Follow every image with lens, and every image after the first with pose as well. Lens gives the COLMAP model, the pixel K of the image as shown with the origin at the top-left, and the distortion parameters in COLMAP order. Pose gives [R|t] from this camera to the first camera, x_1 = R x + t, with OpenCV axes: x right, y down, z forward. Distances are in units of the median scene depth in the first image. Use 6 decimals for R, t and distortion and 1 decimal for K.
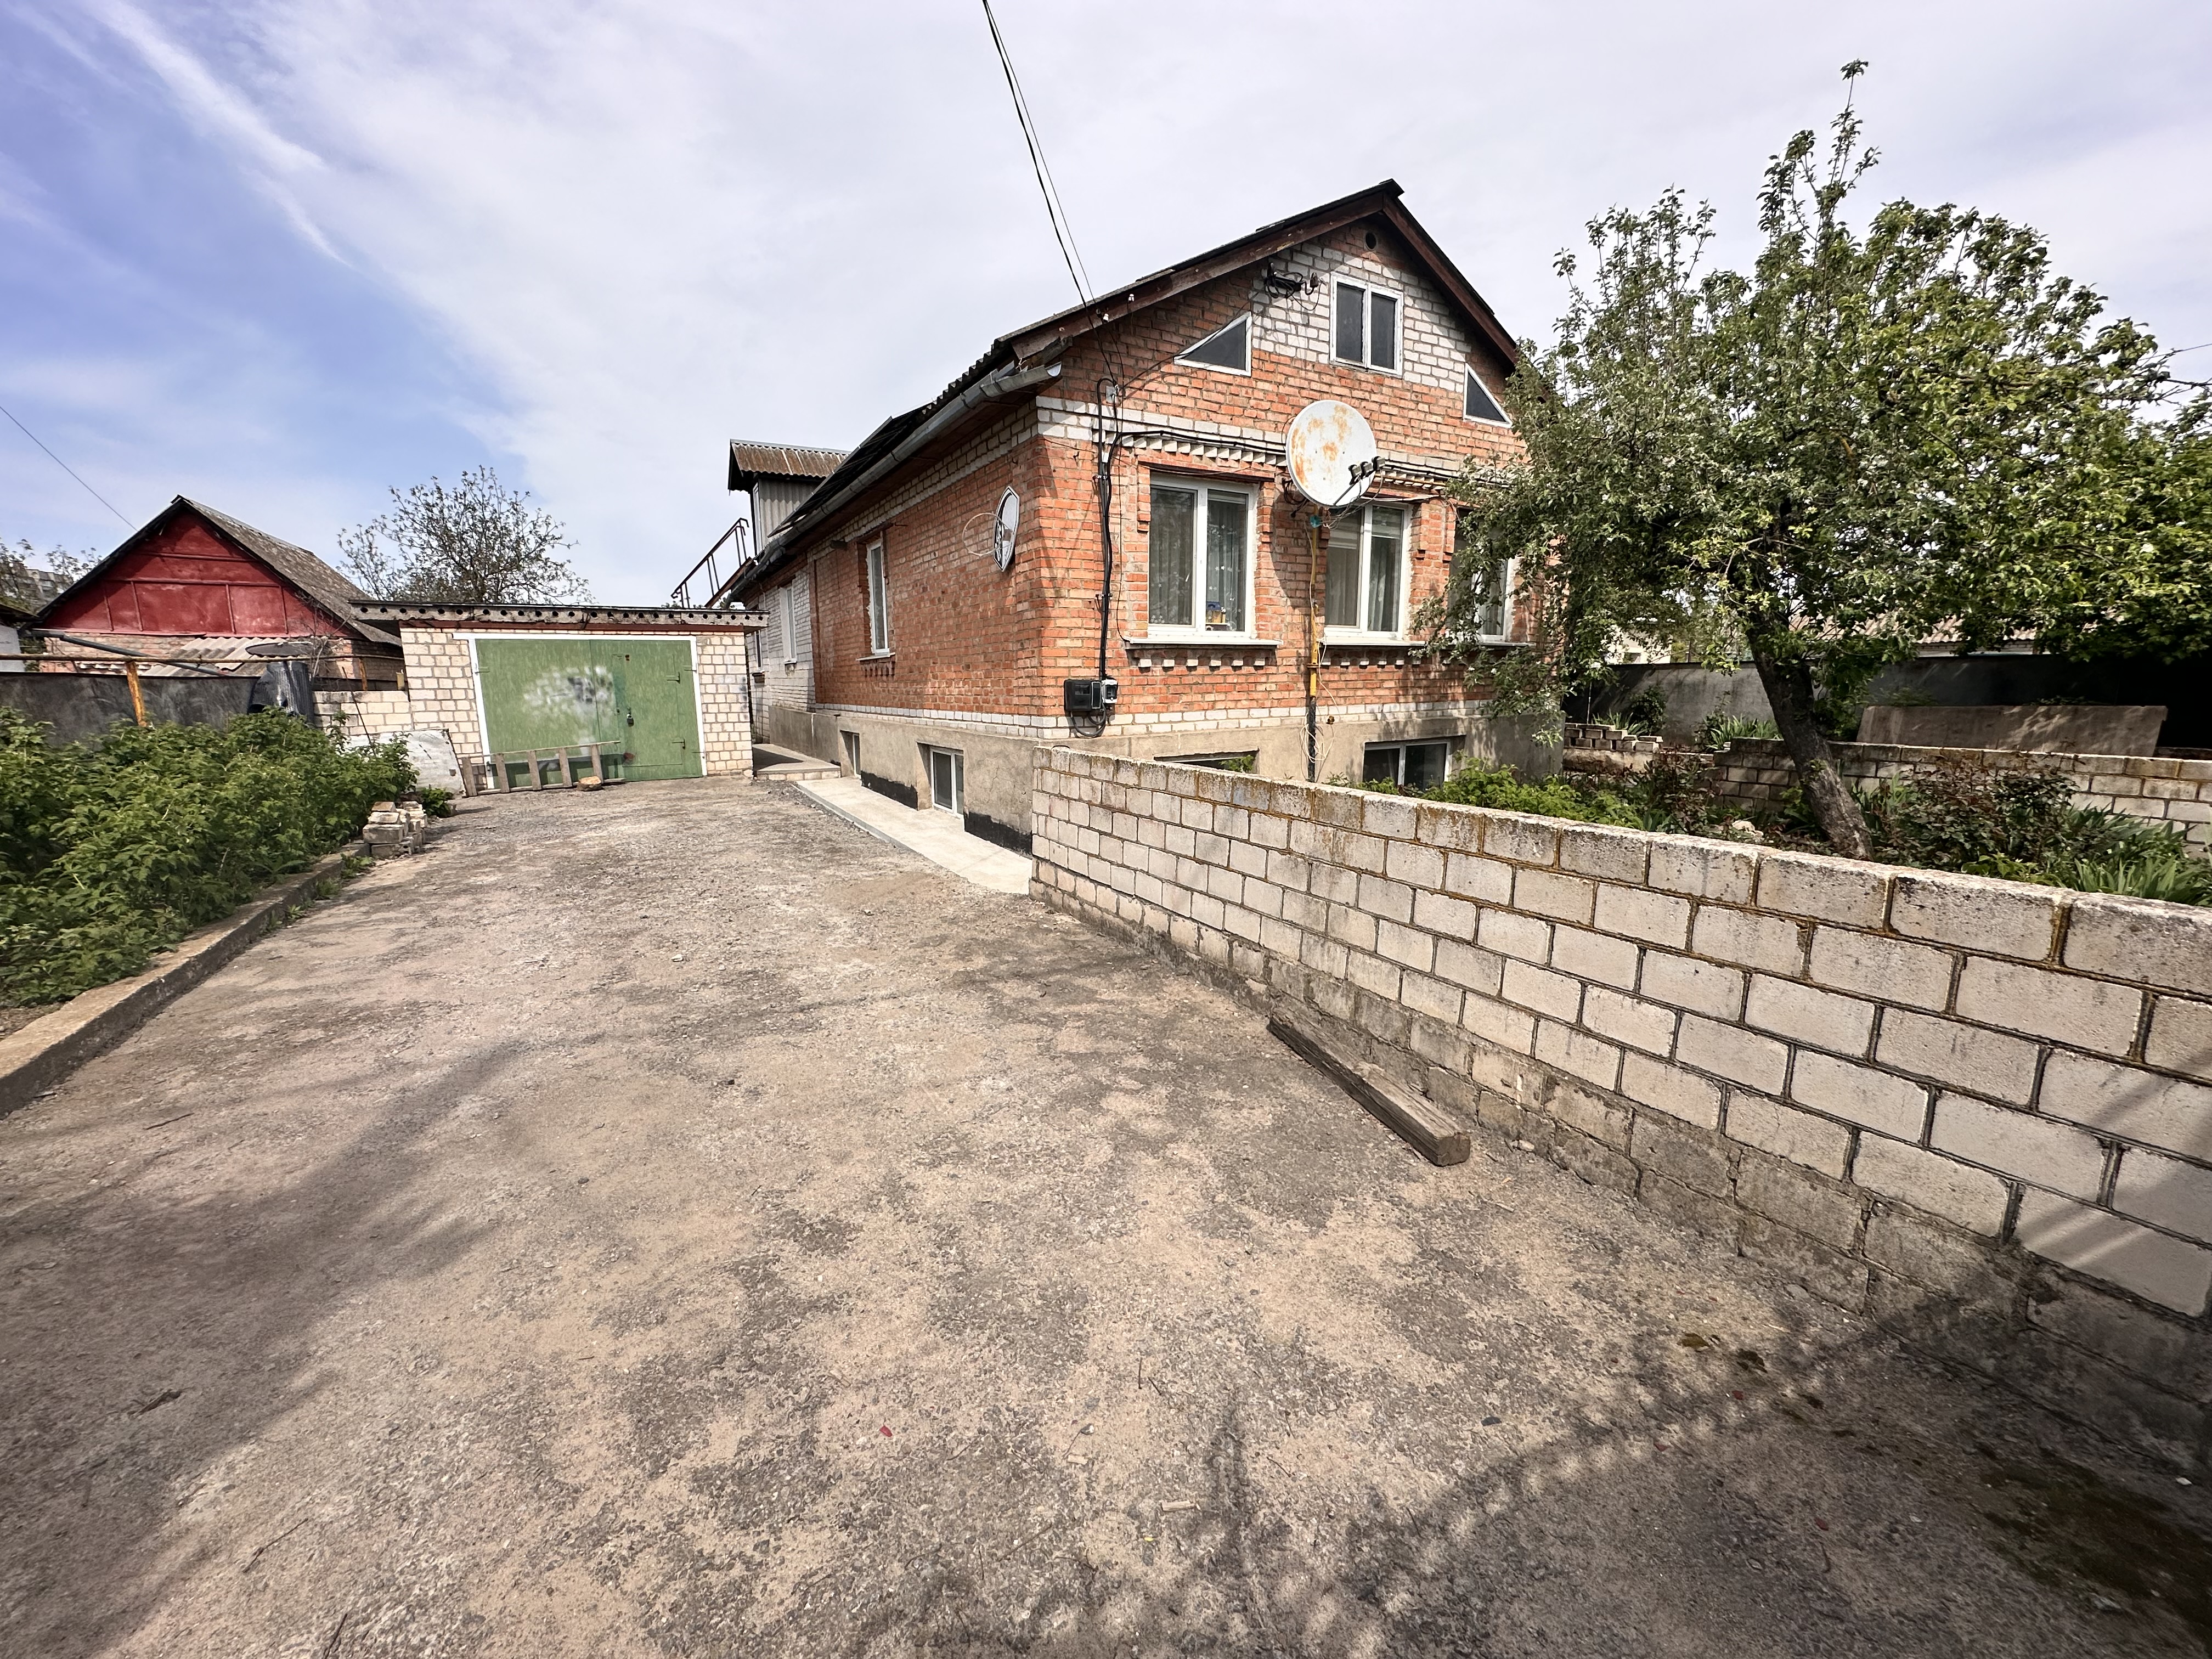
lens RADIAL K [[883.1, 0, 1105.2], [0, 883.1, 833.5], [0, 0, 1]] dist [-0.001253, 0.000103]
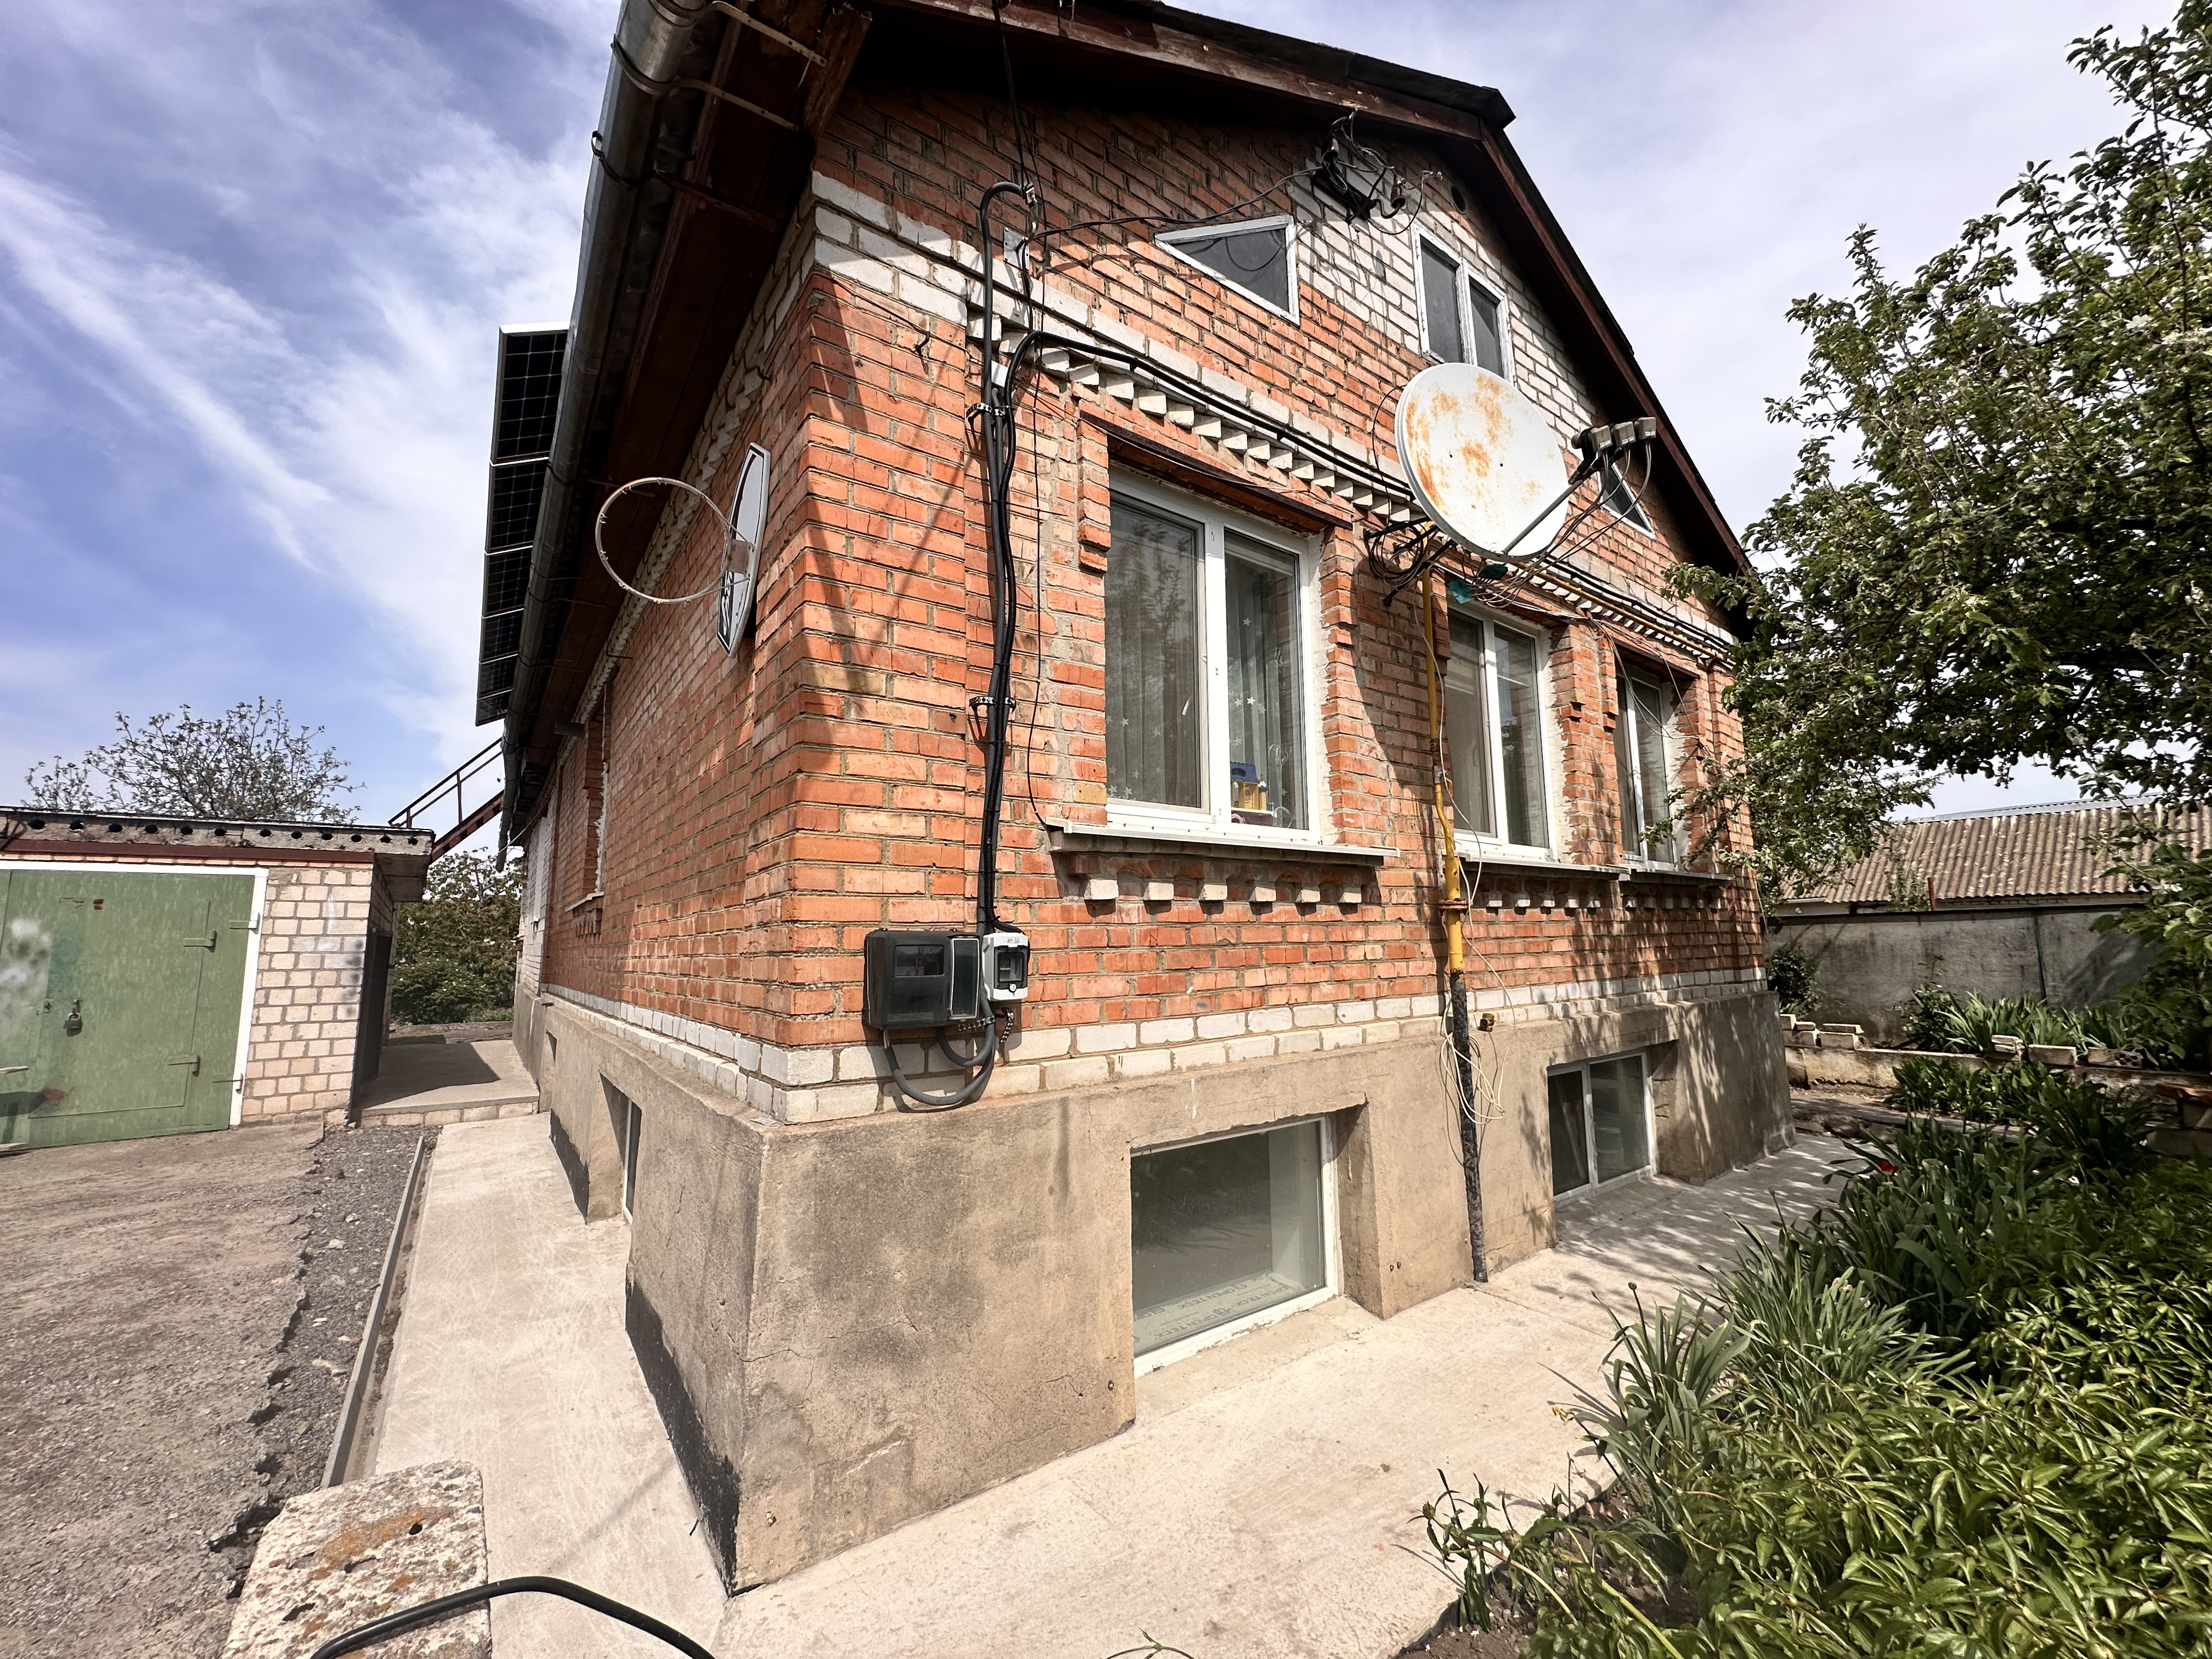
lens RADIAL K [[883.1, 0, 1105.2], [0, 883.1, 833.5], [0, 0, 1]] dist [-0.001253, 0.000103]
pose [[0.993648, 0.009514, 0.112129, 0.004118], [0.024147, 0.955184, -0.295027, -0.102914], [-0.109911, 0.295860, 0.948887, 0.624854]]
